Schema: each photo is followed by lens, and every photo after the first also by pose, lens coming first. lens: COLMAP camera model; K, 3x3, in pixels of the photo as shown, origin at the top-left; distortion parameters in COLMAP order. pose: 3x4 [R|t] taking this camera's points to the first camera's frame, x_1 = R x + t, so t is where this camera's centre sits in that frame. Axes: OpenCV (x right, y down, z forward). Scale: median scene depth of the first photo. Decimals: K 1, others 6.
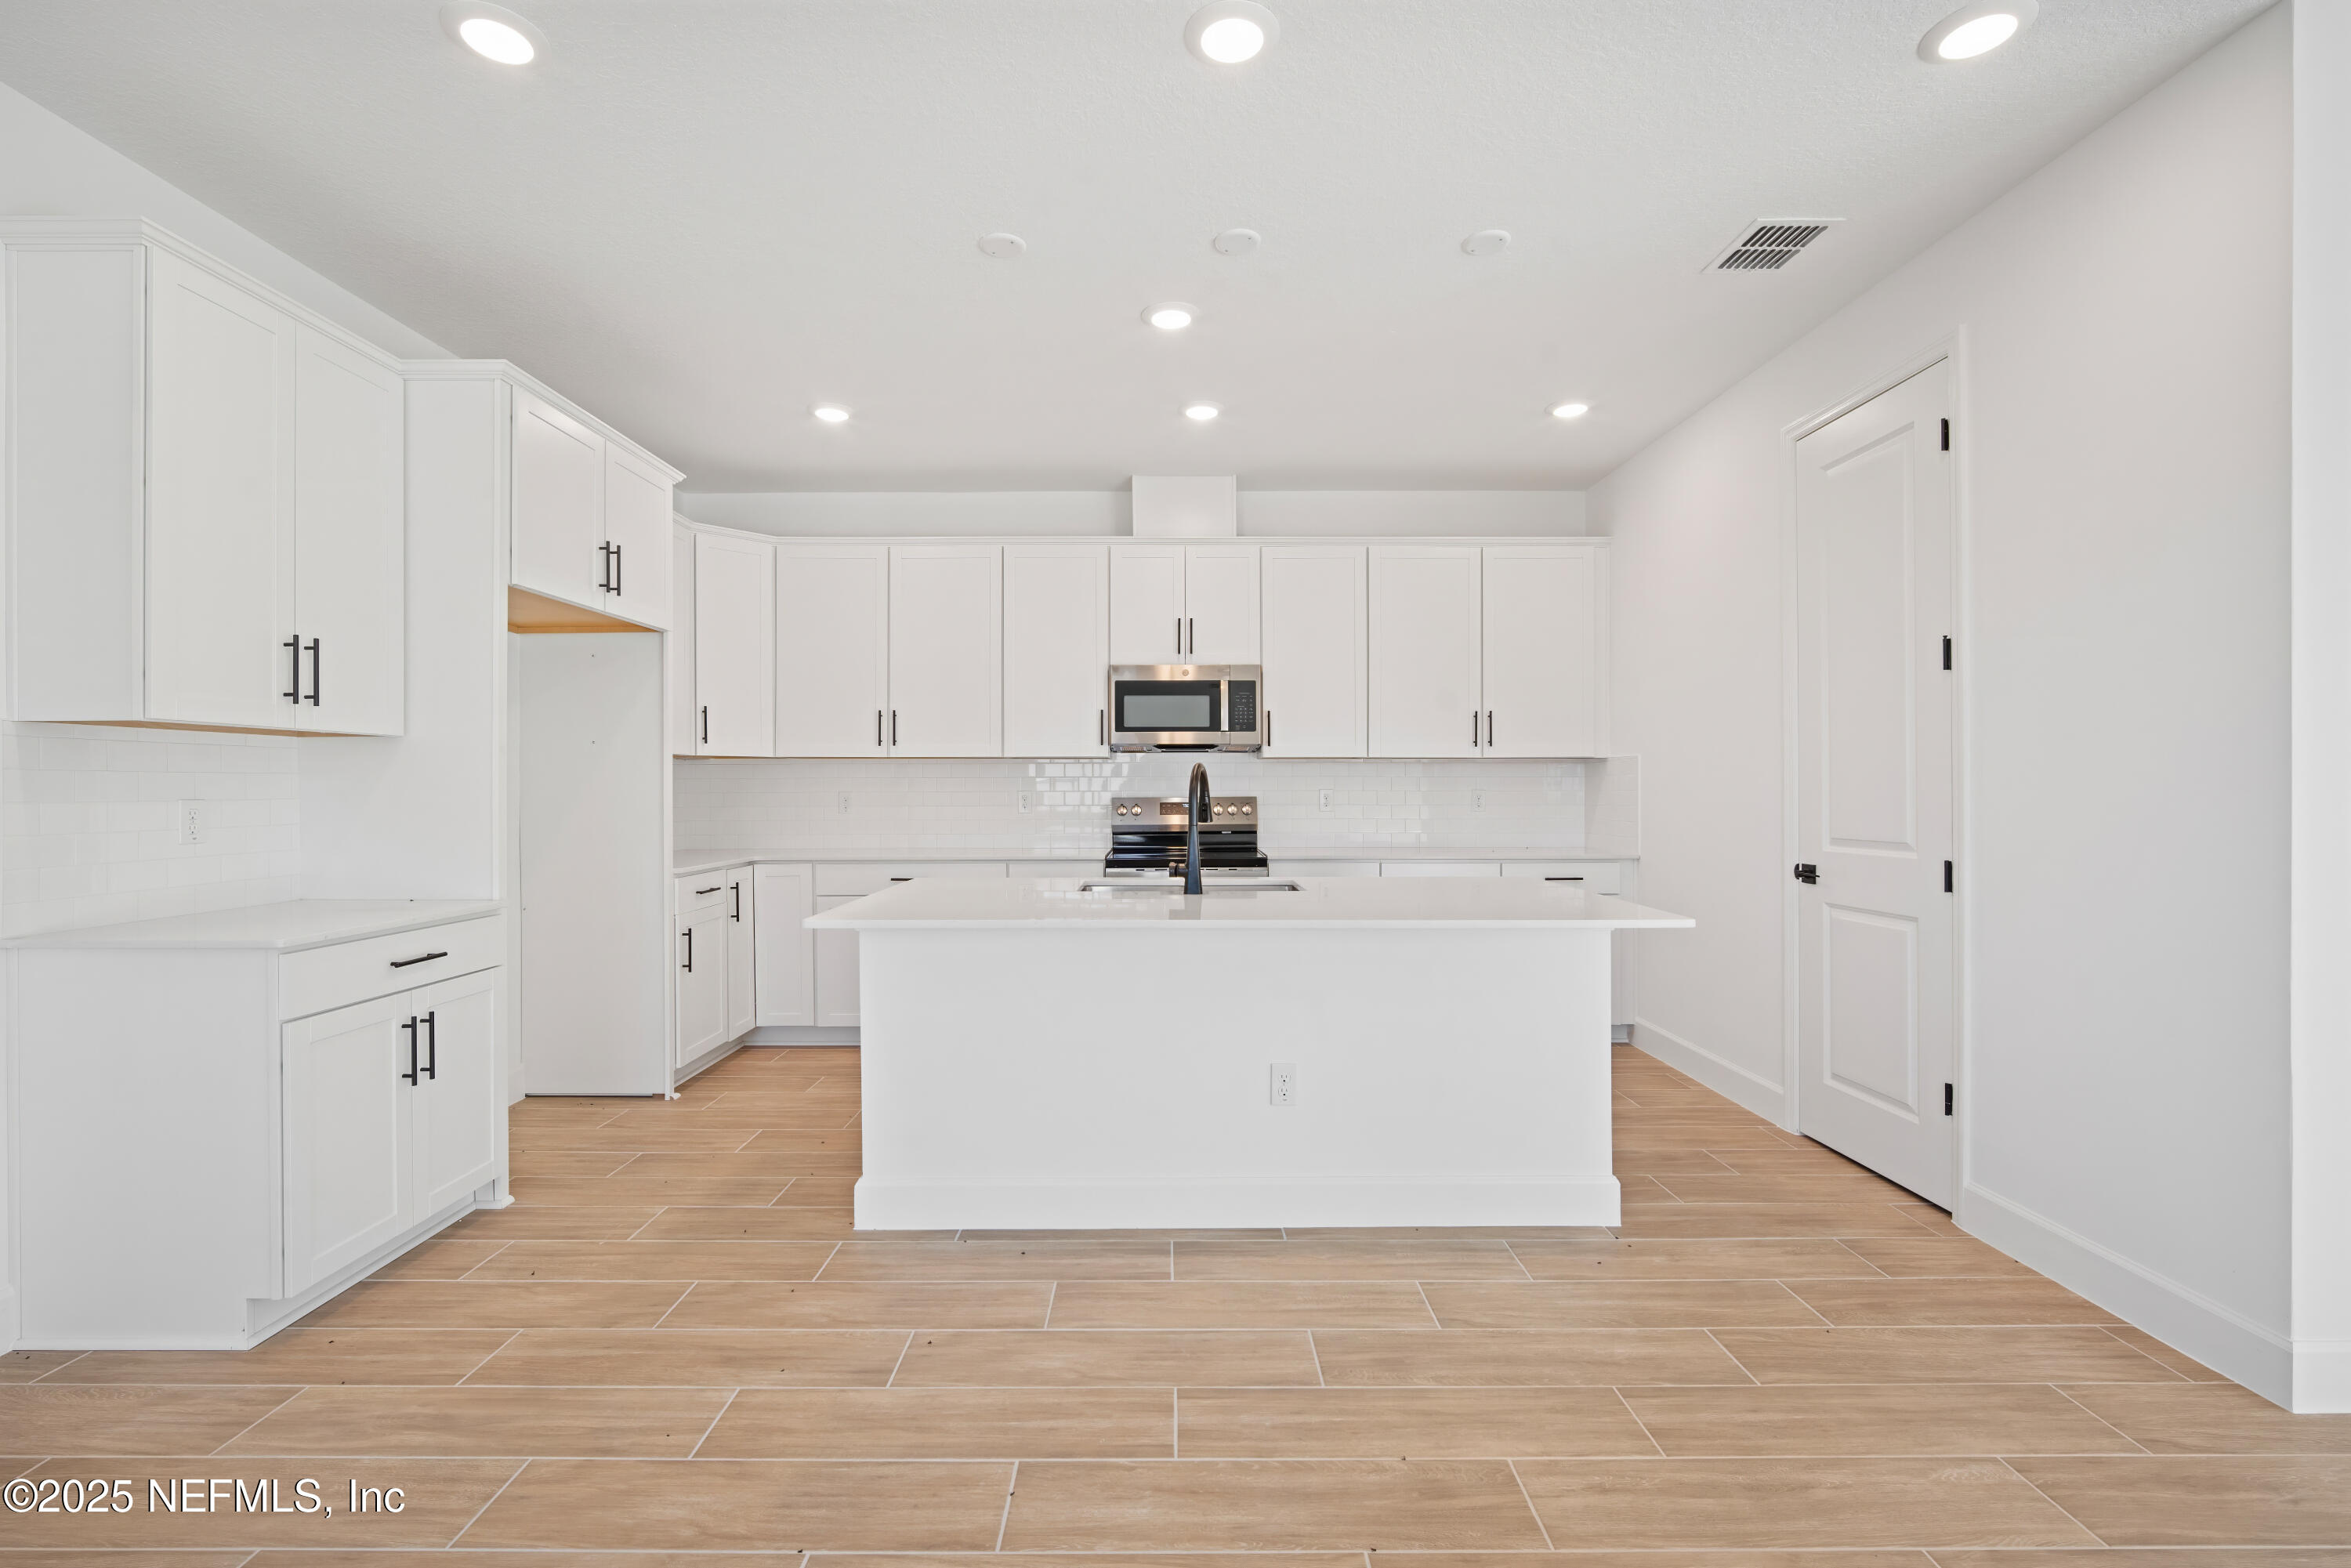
lens RADIAL K [[1032.2, 0, 1174.8], [0, 1032.2, 788.7], [0, 0, 1]] dist [-0.011948, 0.002071]
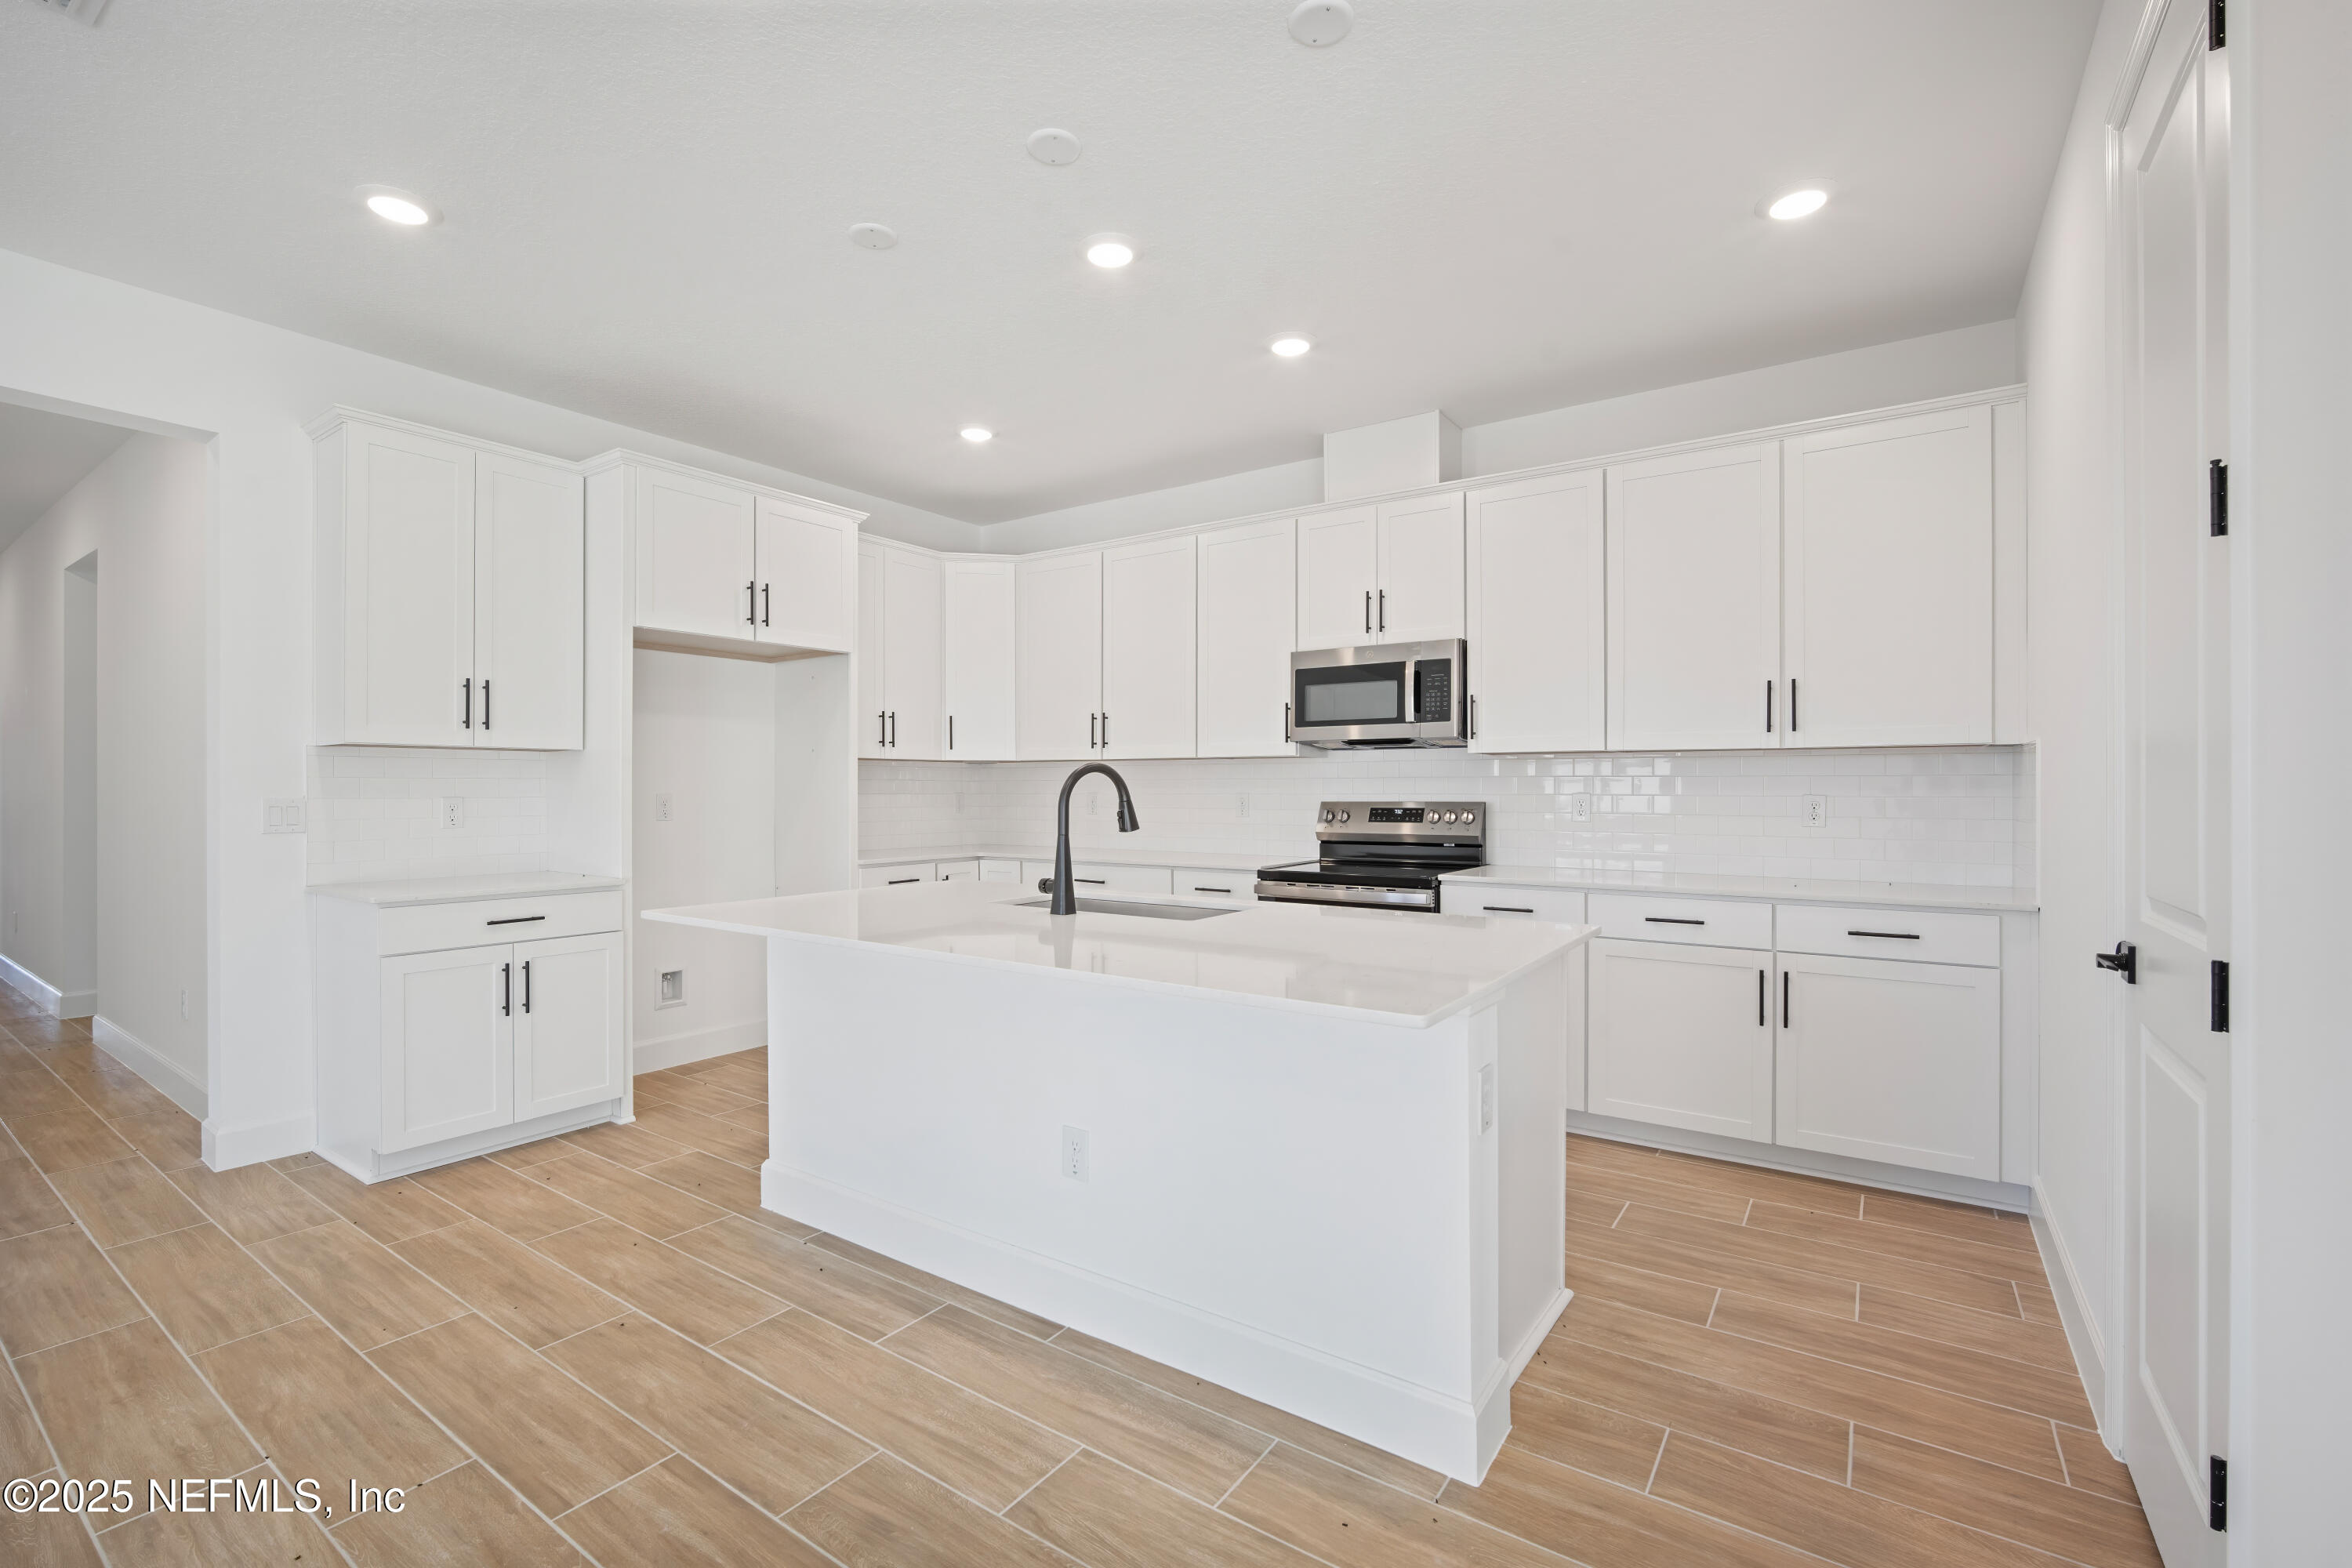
lens RADIAL K [[1032.7, 0, 1170.1], [0, 1032.7, 789.2], [0, 0, 1]] dist [-0.011948, 0.002071]
pose [[0.816703, 0.002763, -0.577052, 0.536755], [-0.002644, 0.999996, 0.001046, -0.003500], [0.577052, 0.000672, 0.816707, 0.312160]]
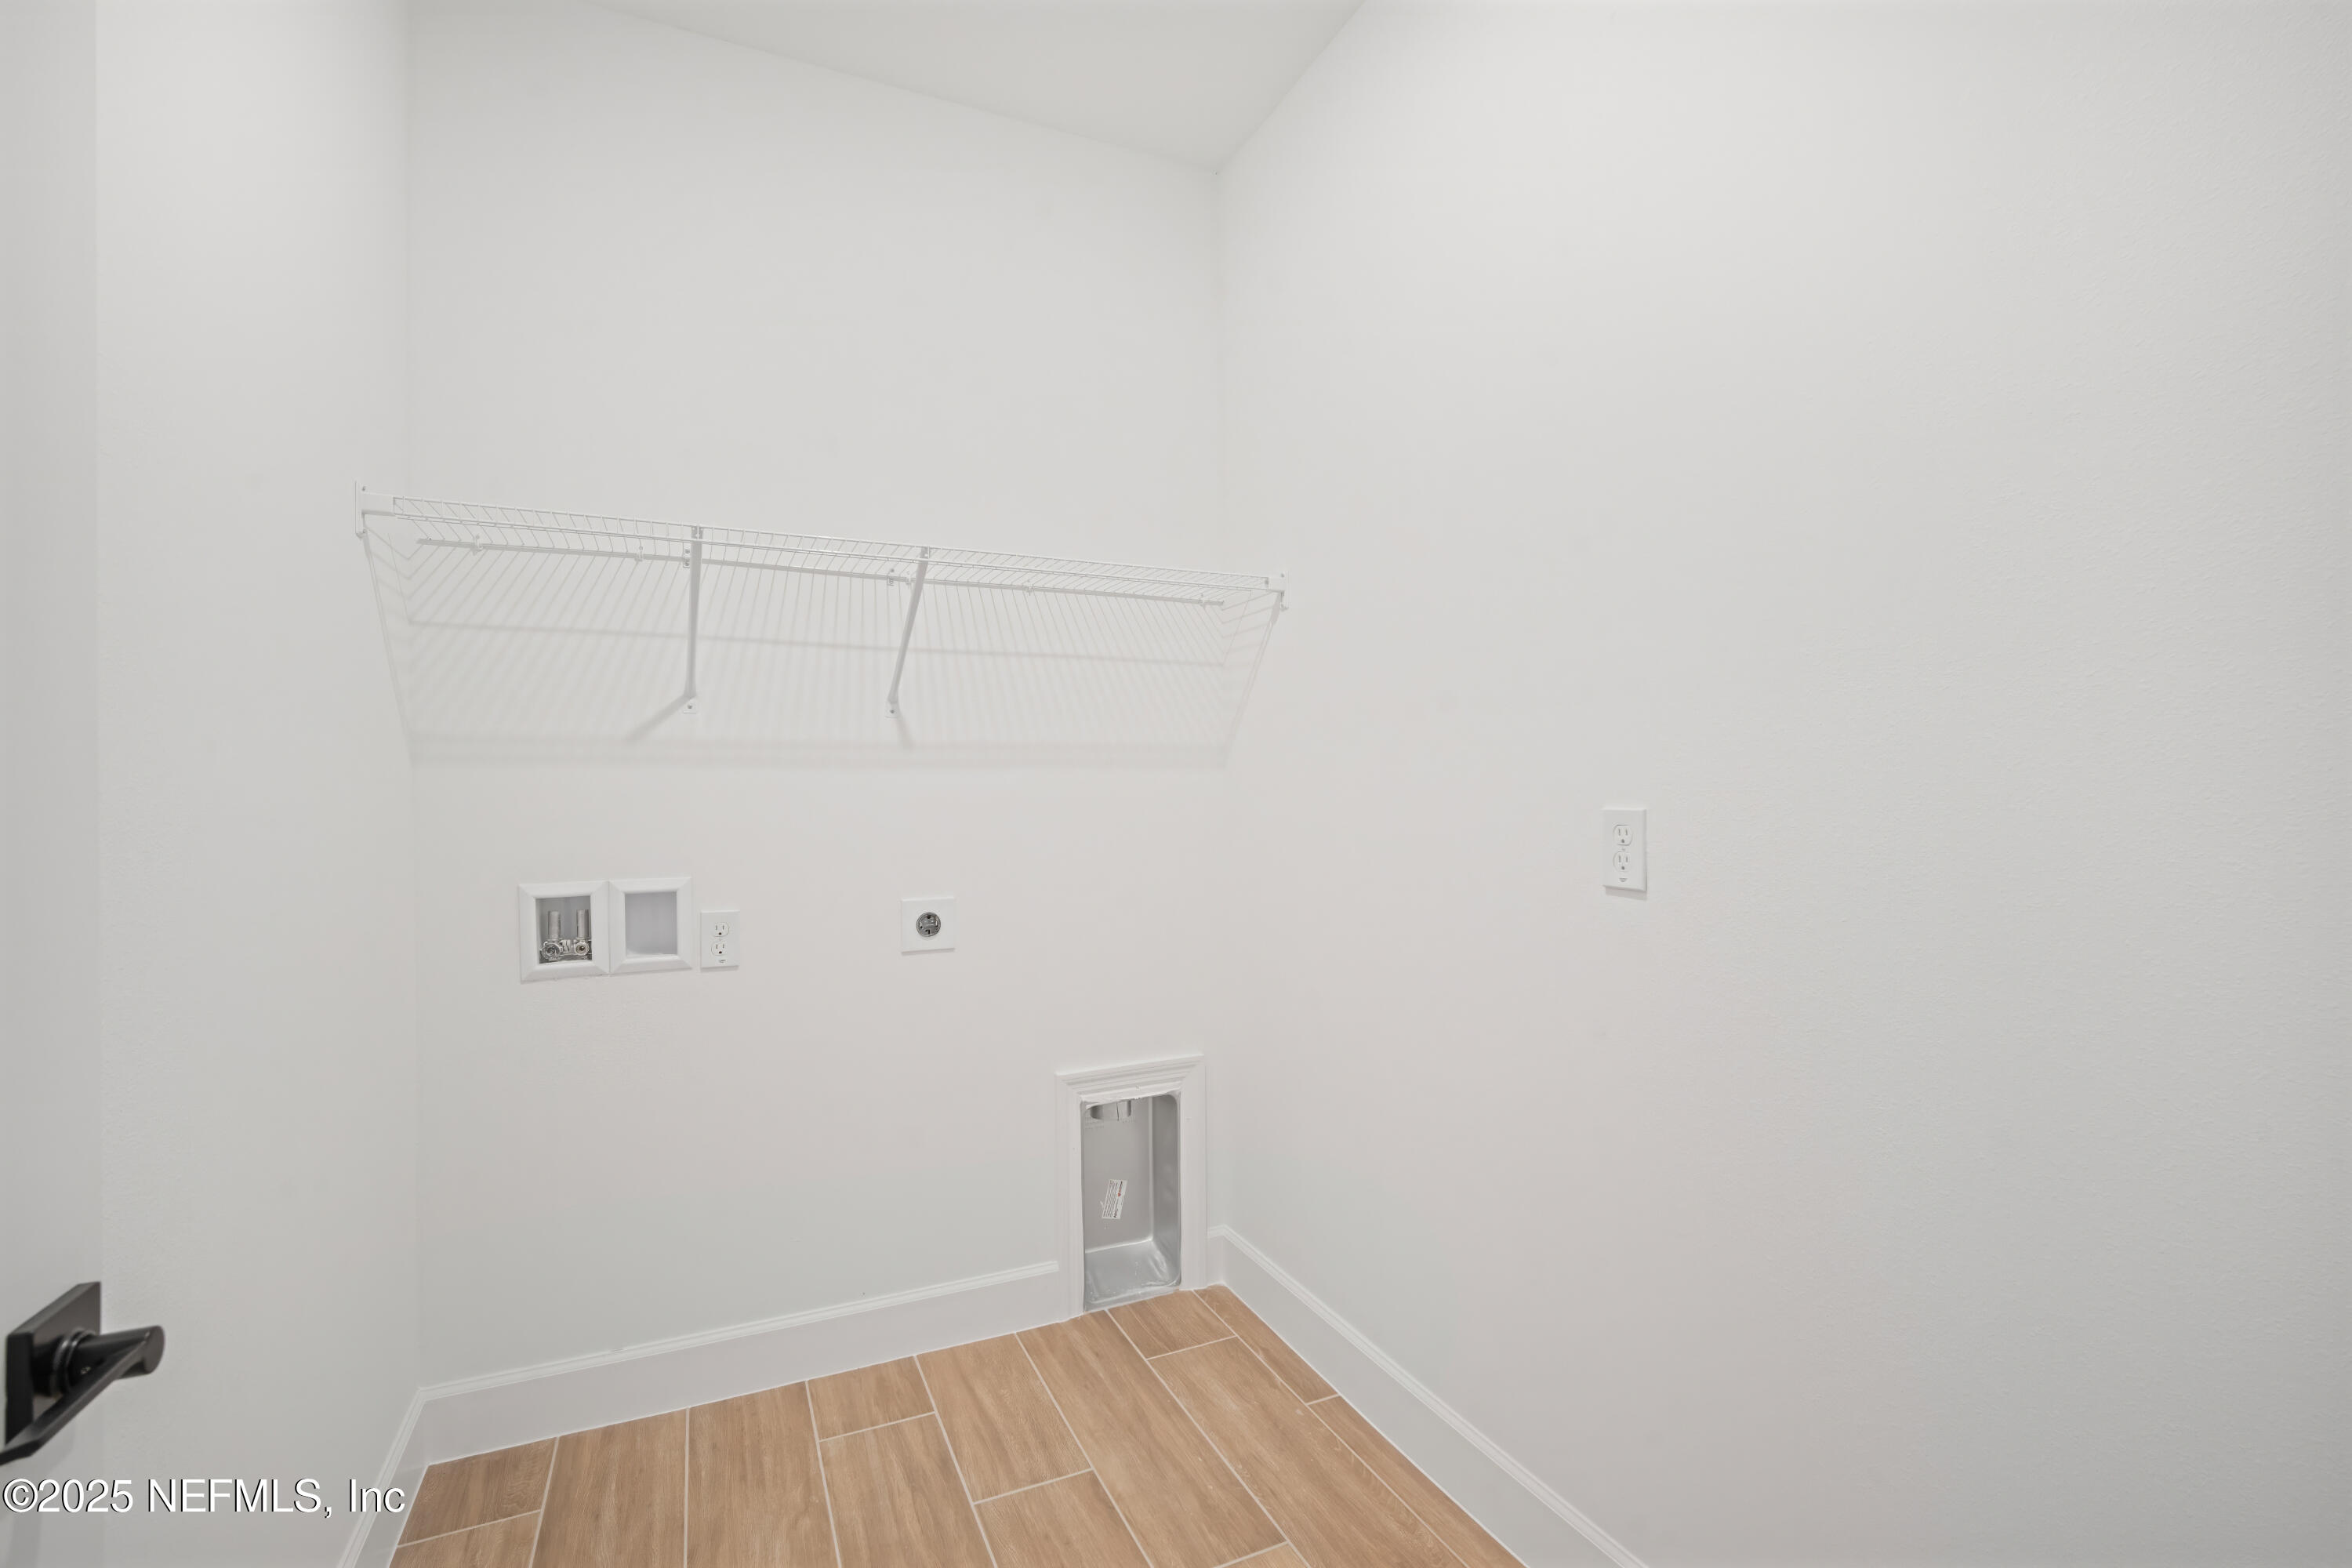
lens RADIAL K [[1032.7, 0, 1179.4], [0, 1032.7, 788.5], [0, 0, 1]] dist [-0.011948, 0.002071]
pose [[-0.411489, 0.005231, 0.911400, -0.677797], [0.005789, 0.999978, -0.003126, 0.007215], [-0.911396, 0.003990, -0.411510, 0.789327]]
